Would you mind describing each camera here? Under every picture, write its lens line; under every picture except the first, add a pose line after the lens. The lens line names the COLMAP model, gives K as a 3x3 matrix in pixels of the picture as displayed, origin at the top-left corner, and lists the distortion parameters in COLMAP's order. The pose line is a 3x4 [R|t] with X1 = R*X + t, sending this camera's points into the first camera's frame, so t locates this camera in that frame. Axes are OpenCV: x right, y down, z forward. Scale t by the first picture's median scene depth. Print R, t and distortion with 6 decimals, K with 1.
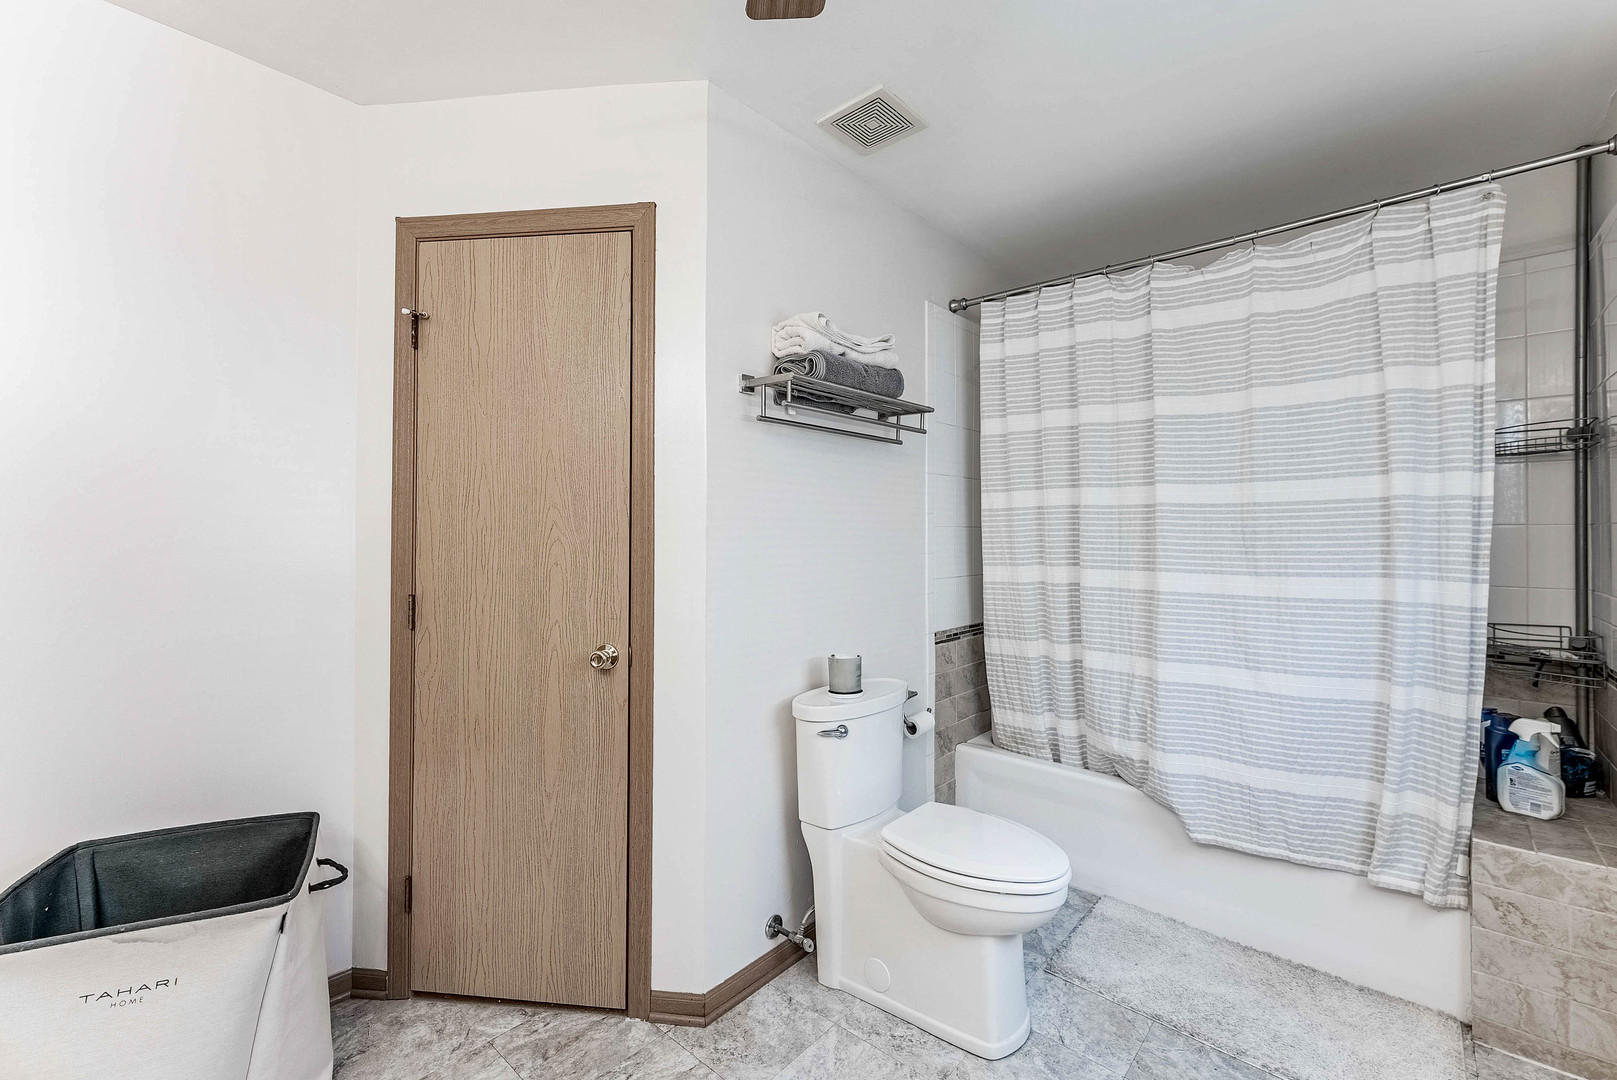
lens RADIAL K [[685.0, 0, 816.3], [0, 685.0, 528.9], [0, 0, 1]] dist [-0.011639, 0.000626]
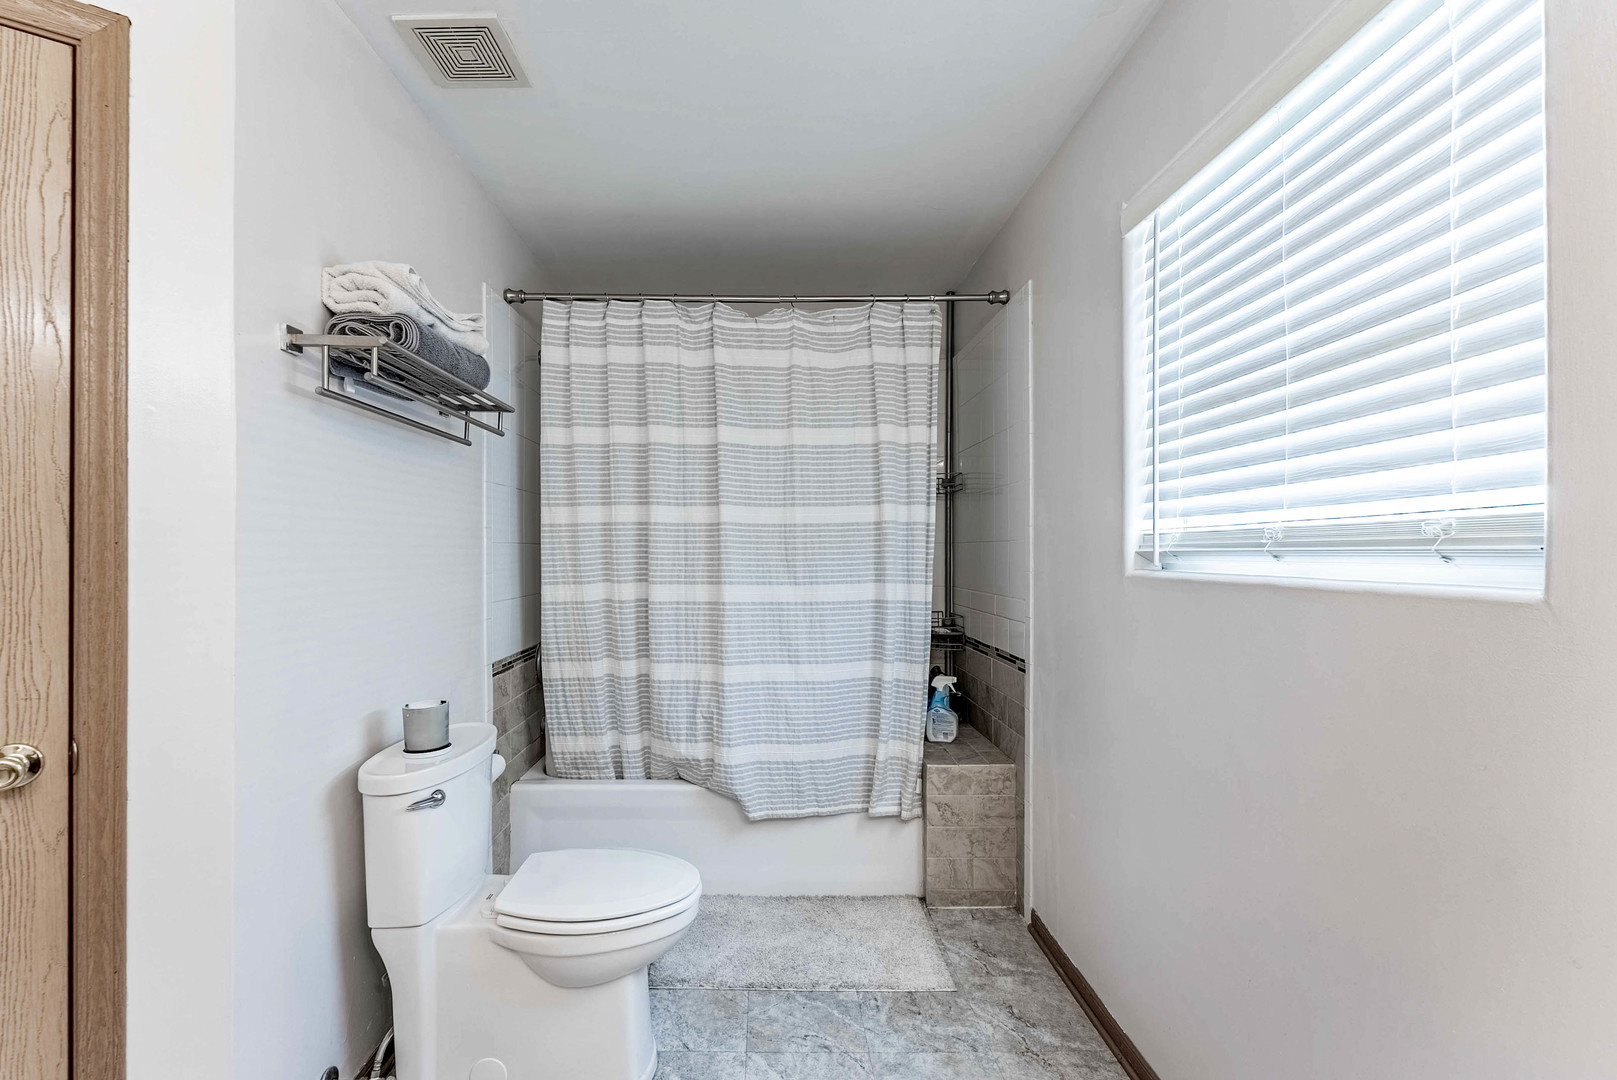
lens RADIAL K [[685.0, 0, 800.3], [0, 685.0, 550.1], [0, 0, 1]] dist [-0.011639, 0.000626]
pose [[0.738076, -0.003080, 0.674711, -0.171060], [-0.001130, 0.999983, 0.005800, 0.000797], [-0.674717, -0.005043, 0.738059, 0.115484]]
